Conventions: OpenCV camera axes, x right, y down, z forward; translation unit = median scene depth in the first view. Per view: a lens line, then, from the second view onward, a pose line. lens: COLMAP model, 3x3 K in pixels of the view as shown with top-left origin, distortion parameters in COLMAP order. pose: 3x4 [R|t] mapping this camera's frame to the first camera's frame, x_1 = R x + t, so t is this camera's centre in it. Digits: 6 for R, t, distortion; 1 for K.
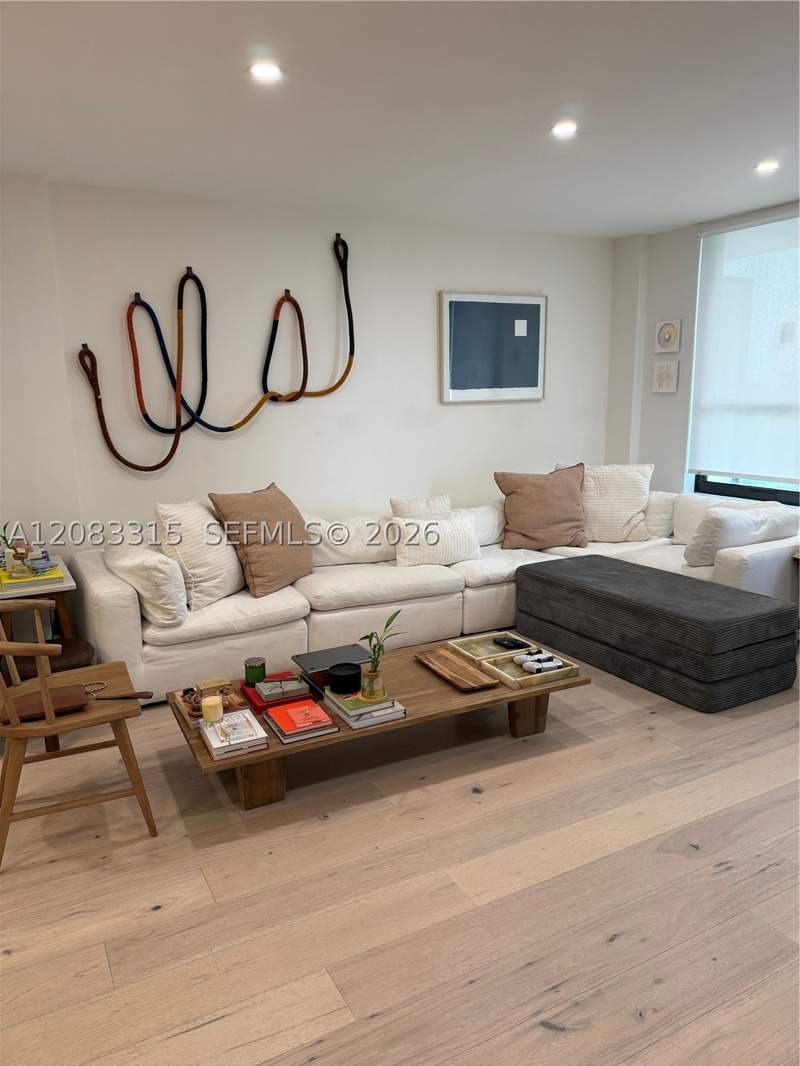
lens RADIAL K [[759.1, 0, 399.9], [0, 759.1, 530.6], [0, 0, 1]] dist [0.013563, -0.010686]
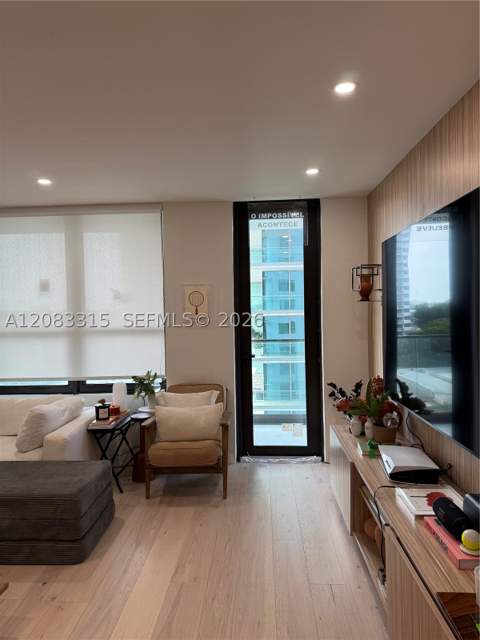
lens RADIAL K [[455.7, 0, 235.8], [0, 455.7, 319.6], [0, 0, 1]] dist [0.013563, -0.010686]
pose [[0.516235, -0.020625, 0.856199, -0.131931], [0.163328, 0.983734, -0.074779, -0.074331], [-0.840729, 0.178445, 0.511206, 0.270535]]
